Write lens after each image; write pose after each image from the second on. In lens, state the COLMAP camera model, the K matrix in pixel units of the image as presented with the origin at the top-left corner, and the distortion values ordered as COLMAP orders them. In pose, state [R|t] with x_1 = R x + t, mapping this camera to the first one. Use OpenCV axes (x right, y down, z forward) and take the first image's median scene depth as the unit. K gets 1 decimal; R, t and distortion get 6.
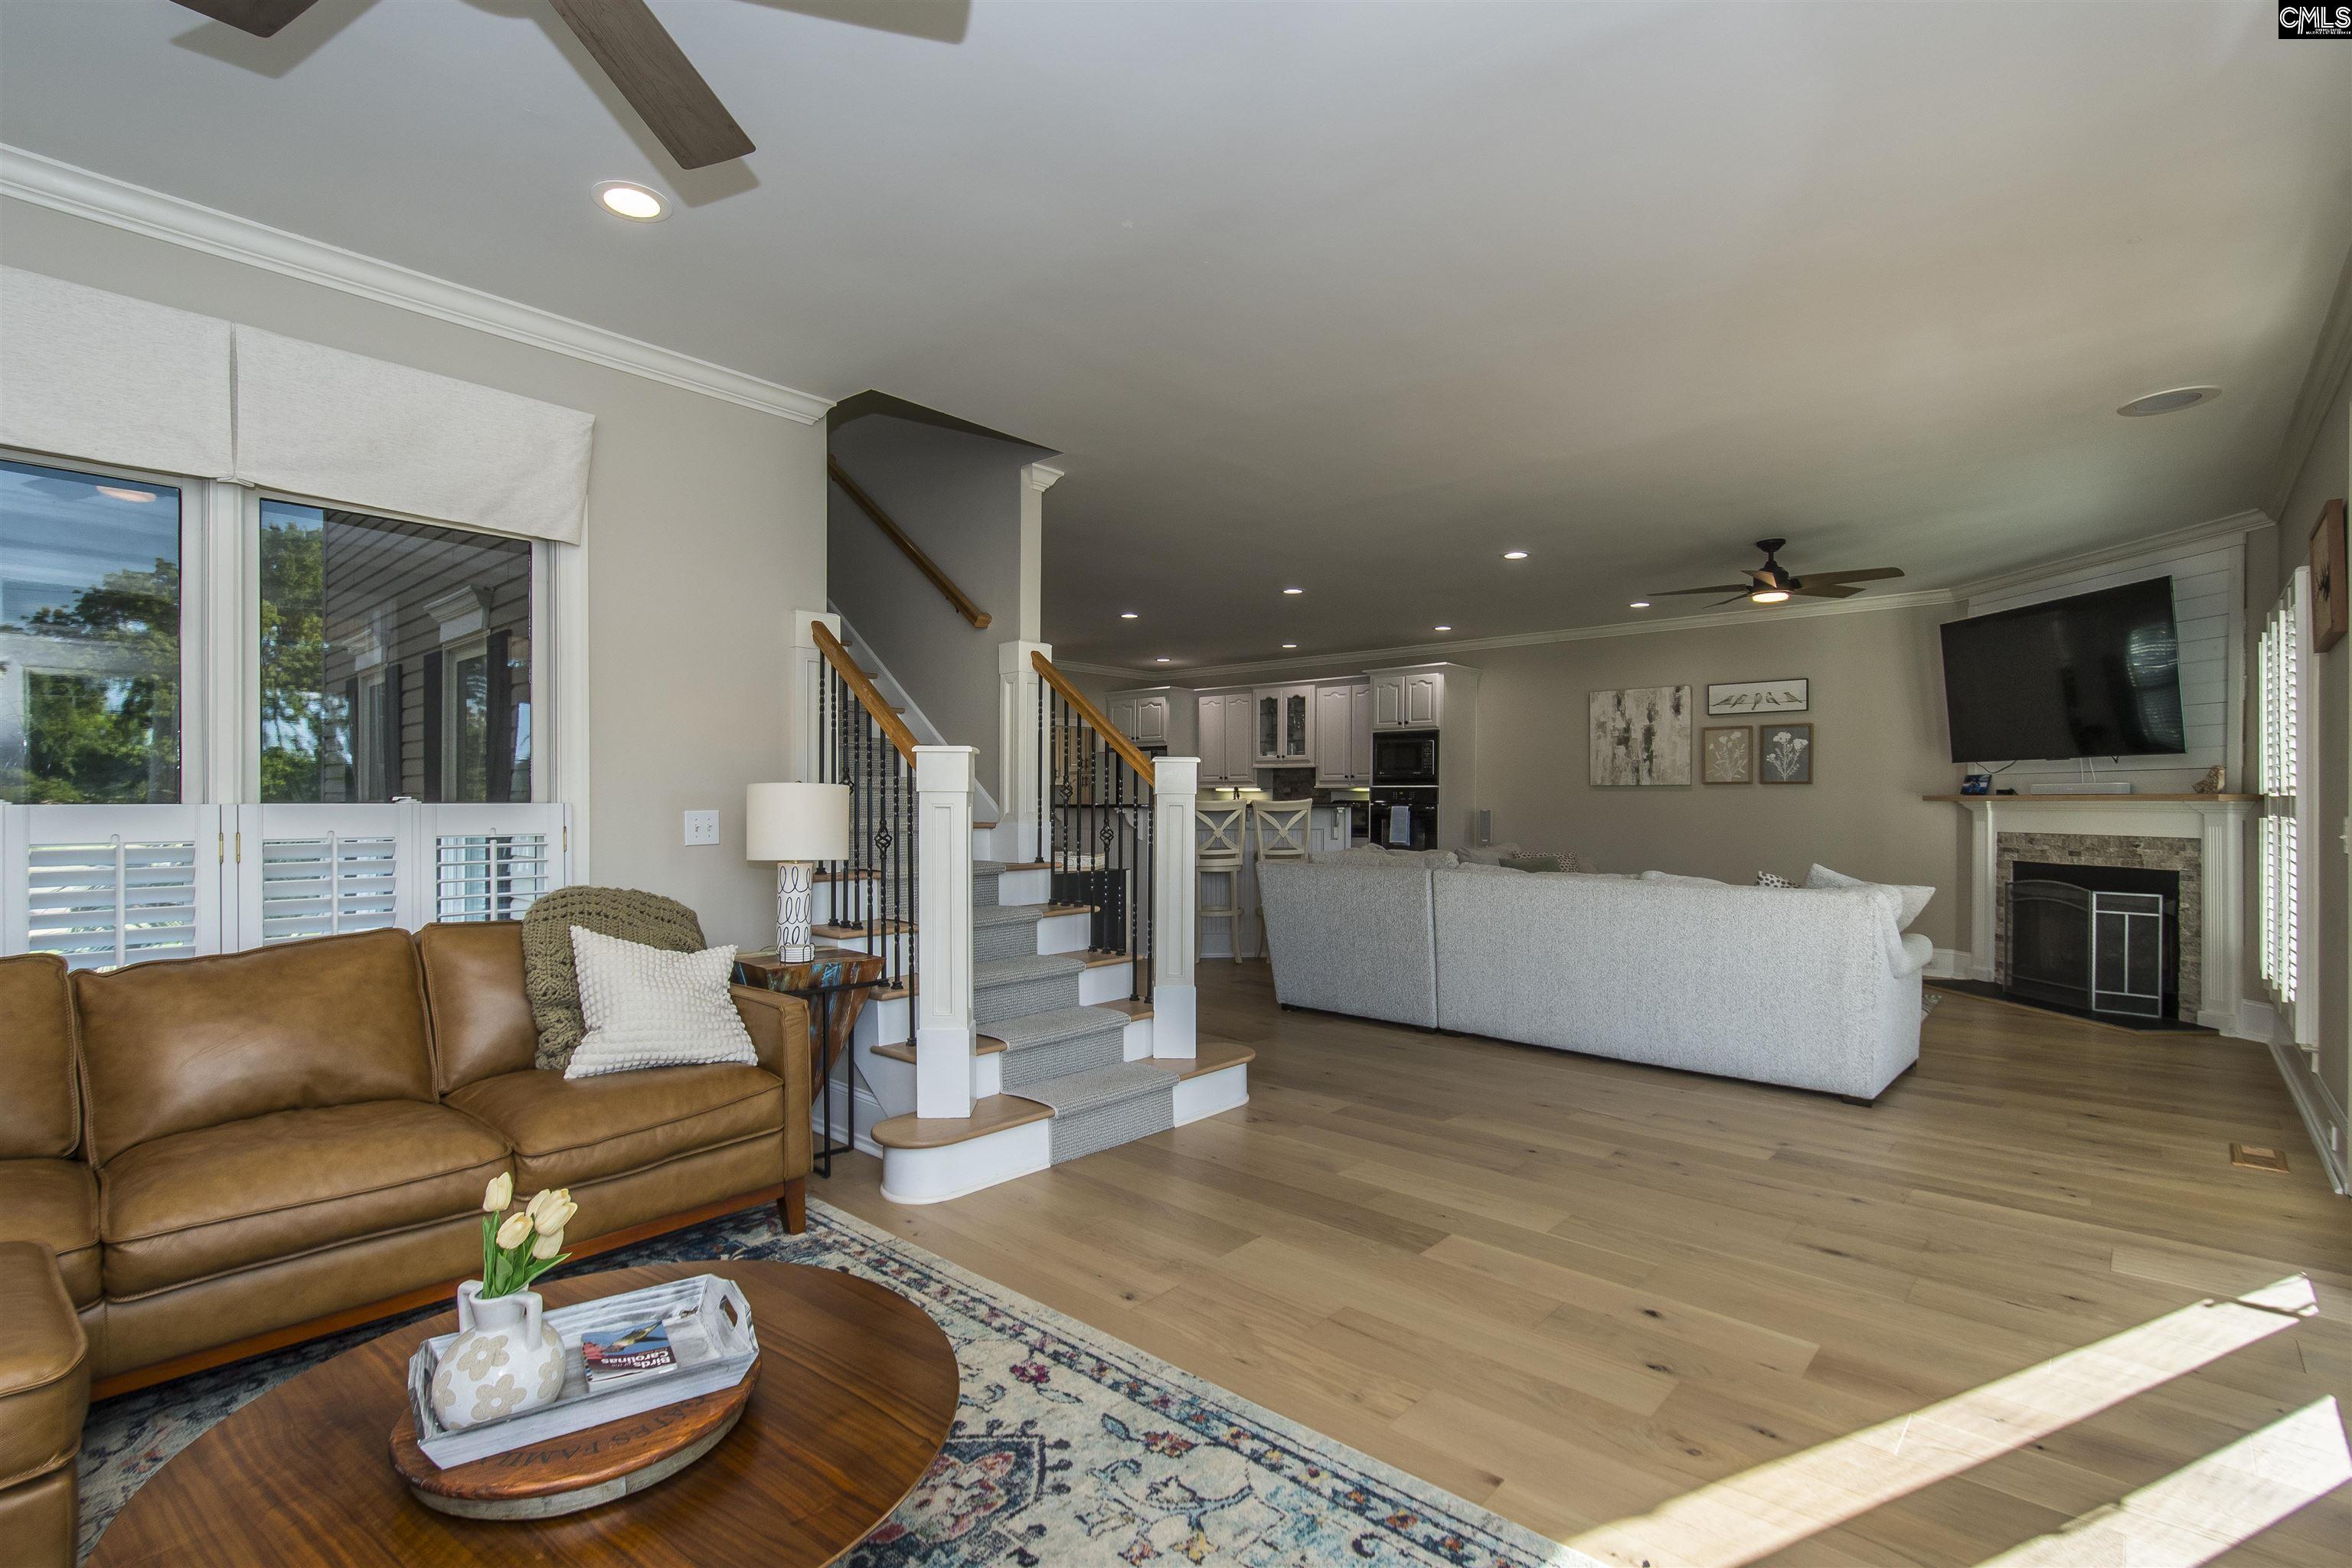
lens RADIAL K [[1075.3, 0, 1160.6], [0, 1075.3, 805.6], [0, 0, 1]] dist [0.007695, -0.004676]
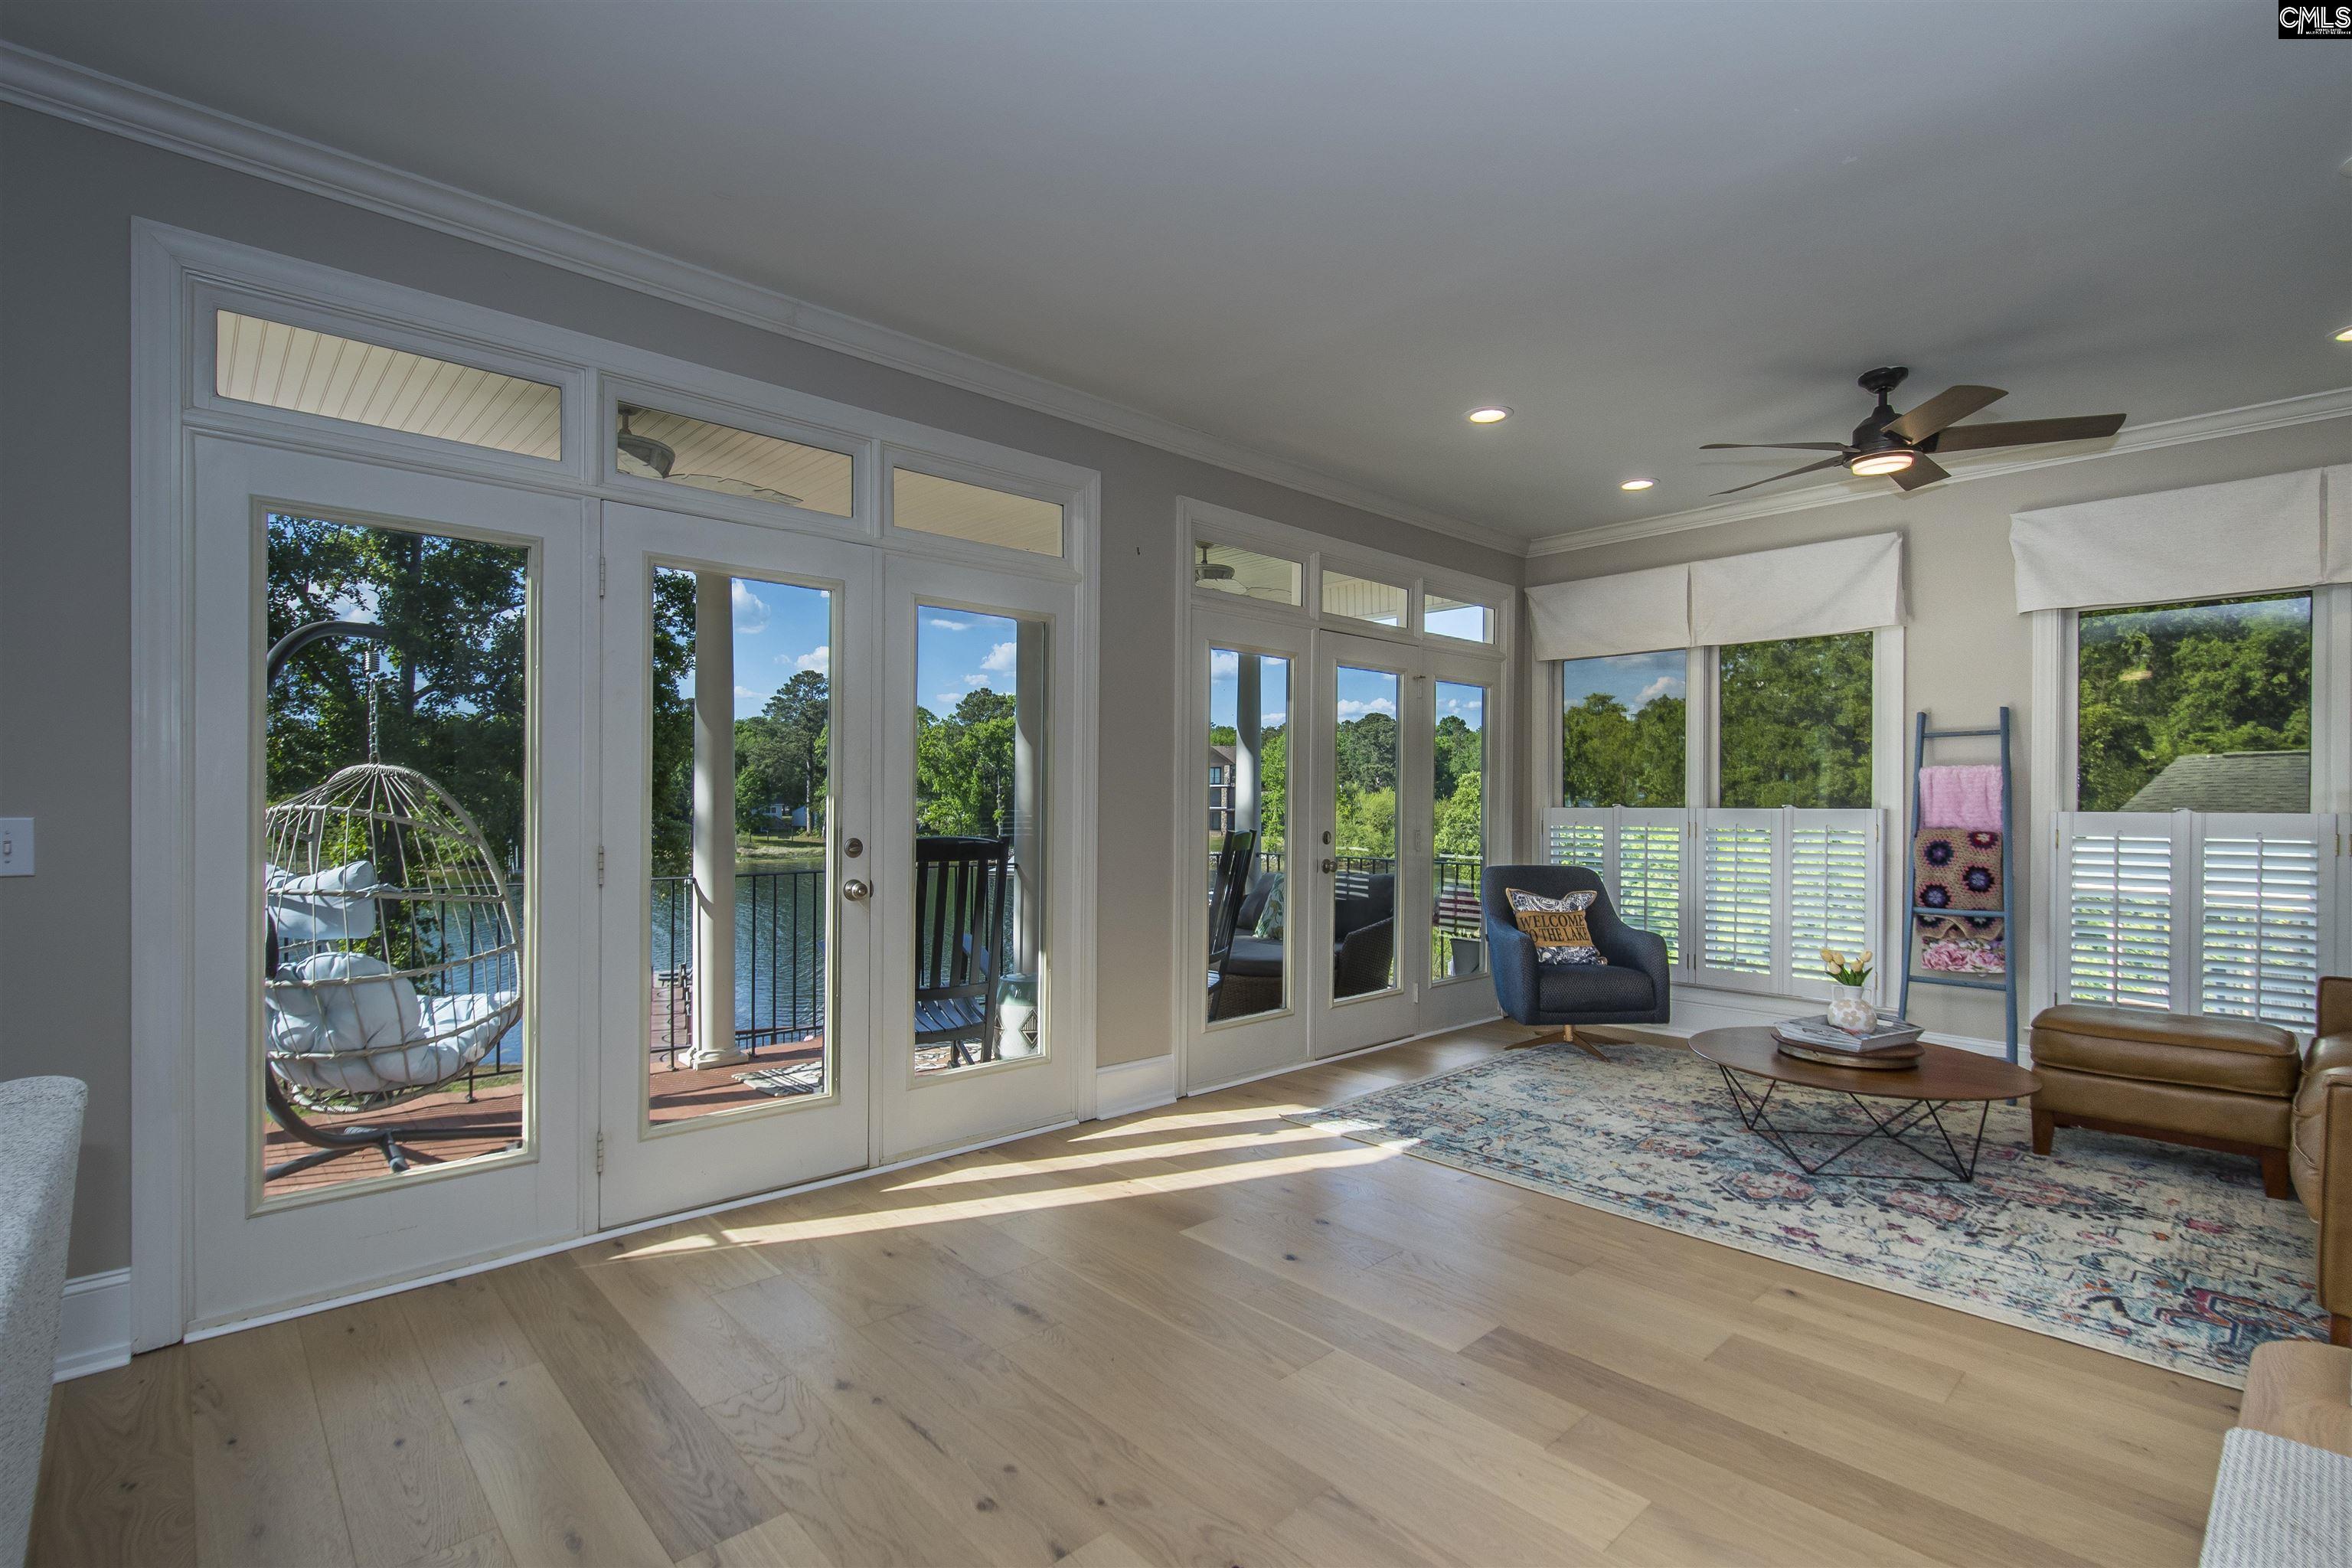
lens RADIAL K [[1075.3, 0, 1135.7], [0, 1075.3, 793.3], [0, 0, 1]] dist [0.007695, -0.004676]
pose [[-0.994486, -0.010292, 0.104363, 0.175170], [-0.010111, 0.999946, 0.002254, -0.006336], [-0.104380, 0.001187, -0.994537, 0.743628]]
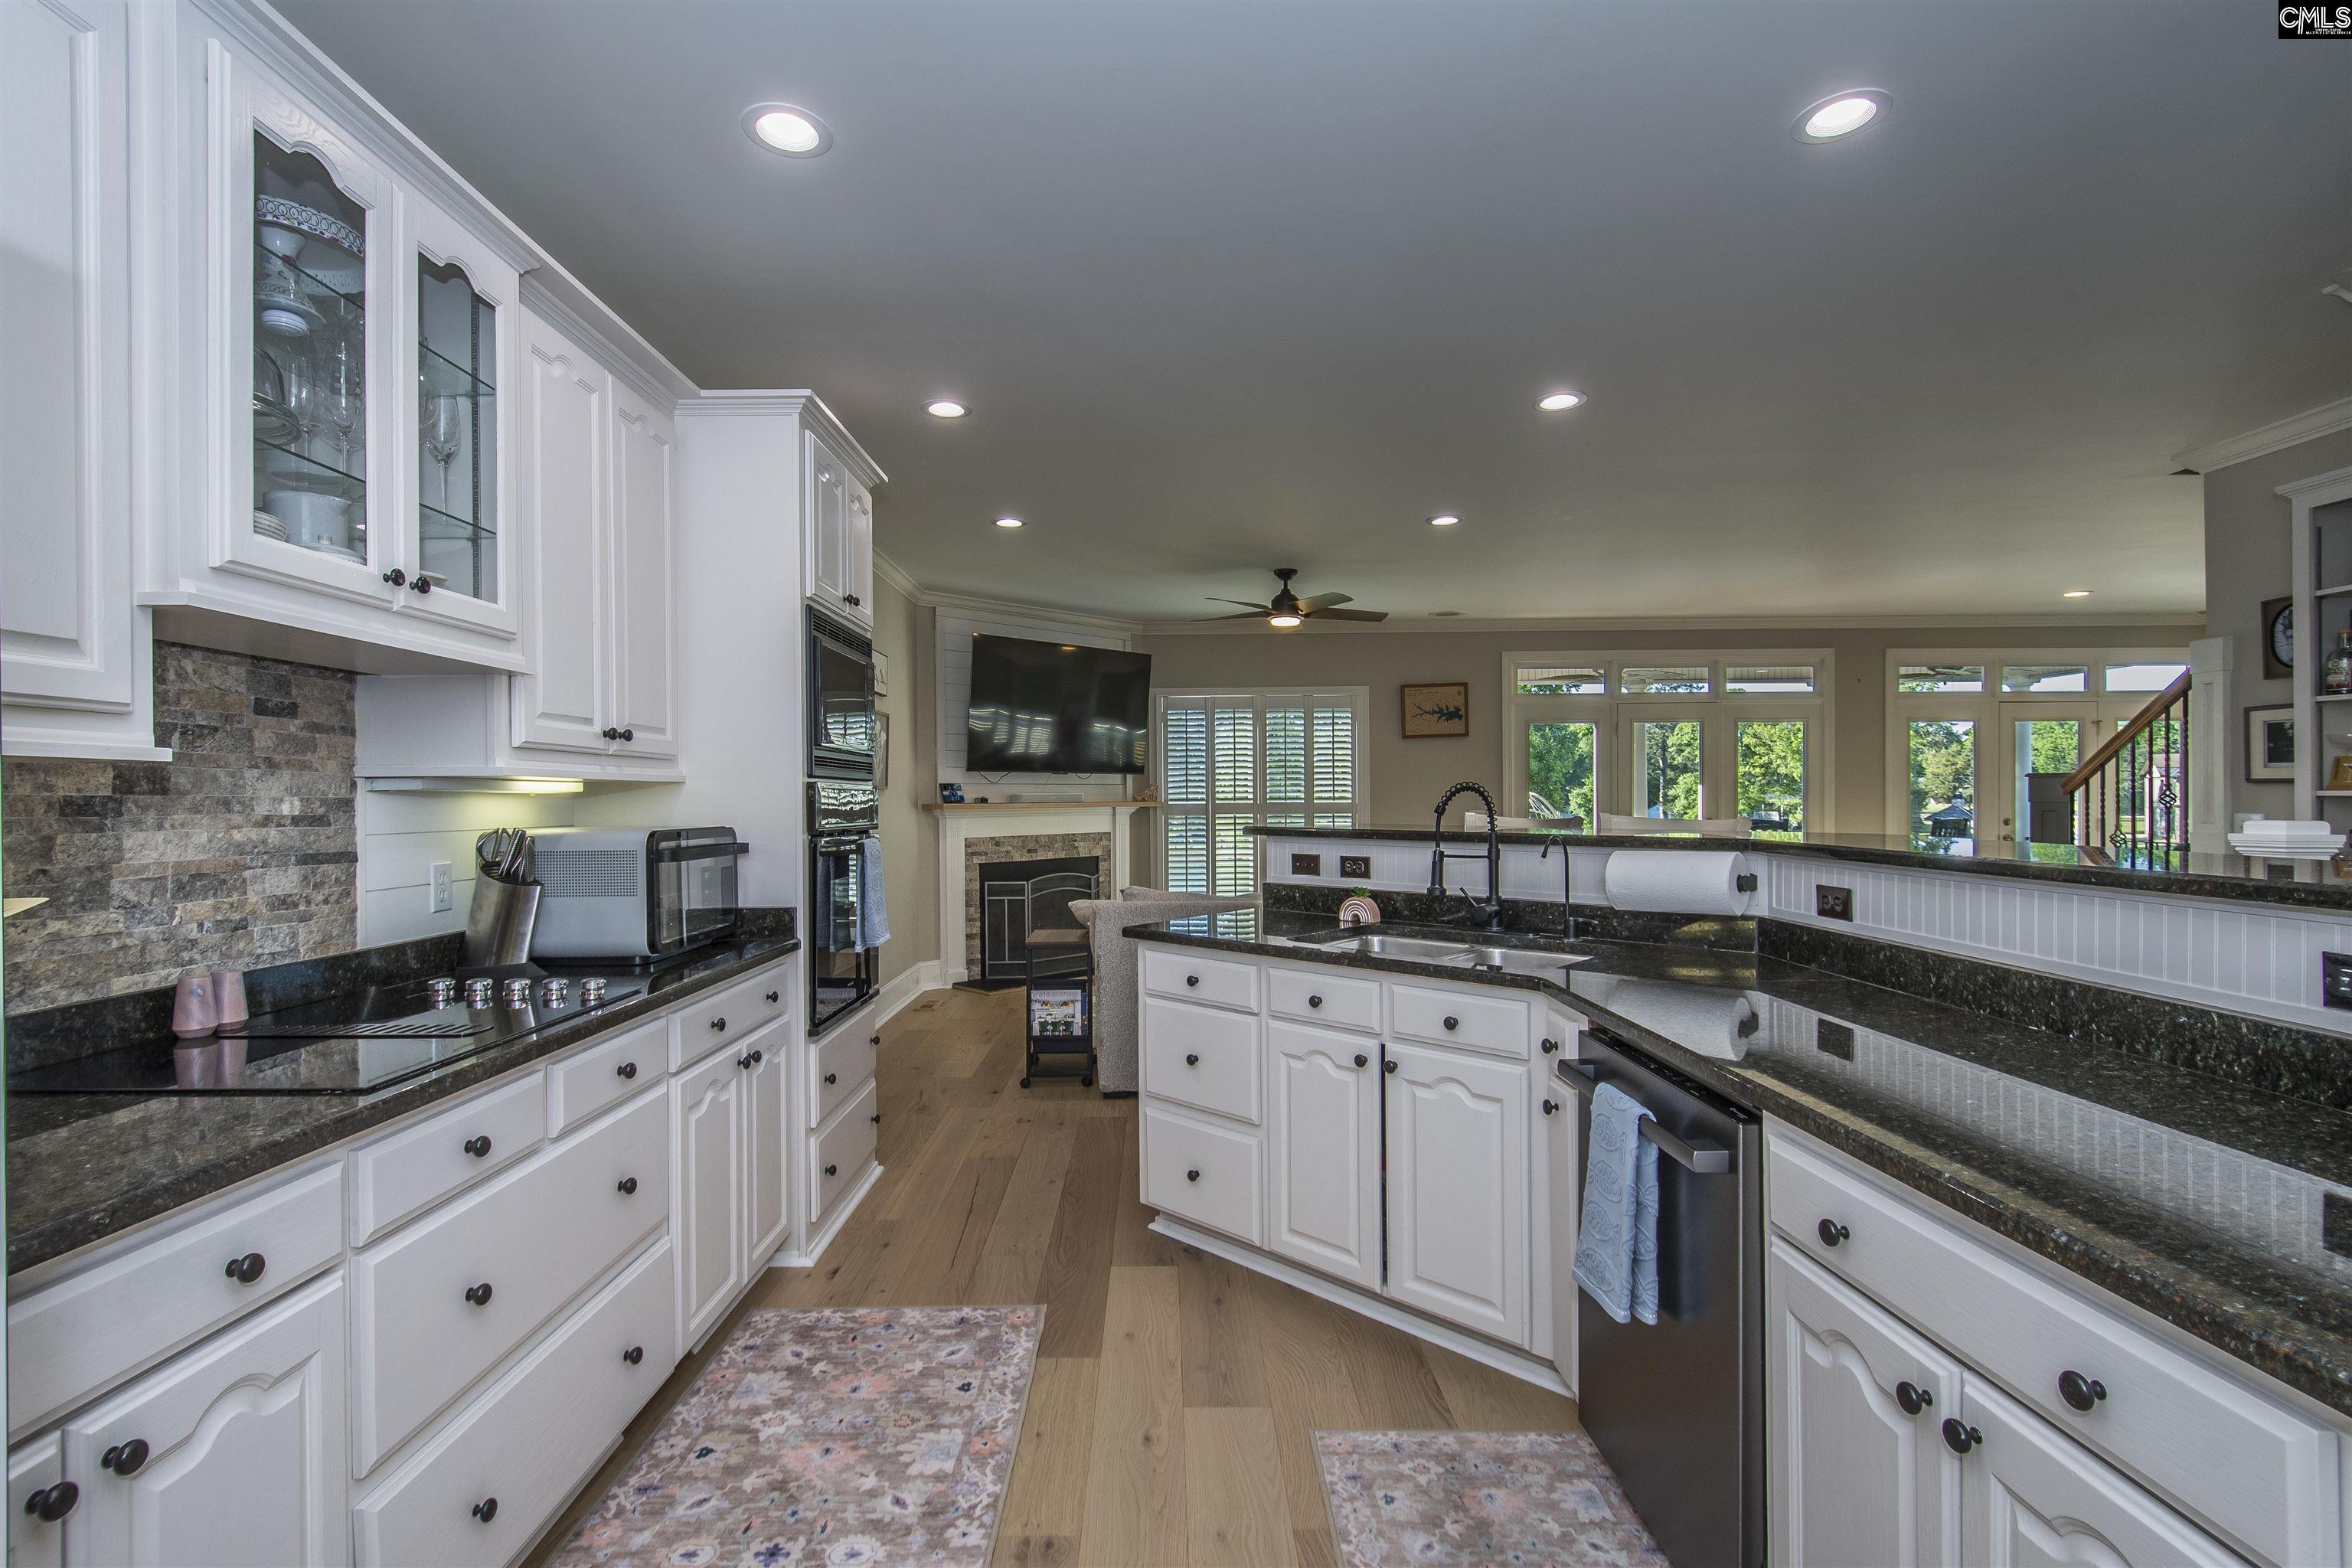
lens RADIAL K [[1075.3, 0, 1143.8], [0, 1075.3, 799.6], [0, 0, 1]] dist [0.007695, -0.004676]
pose [[-0.659910, 0.000043, 0.751345, -0.132692], [0.007077, 0.999956, 0.006159, -0.018155], [-0.751311, 0.009381, -0.659881, 1.548092]]
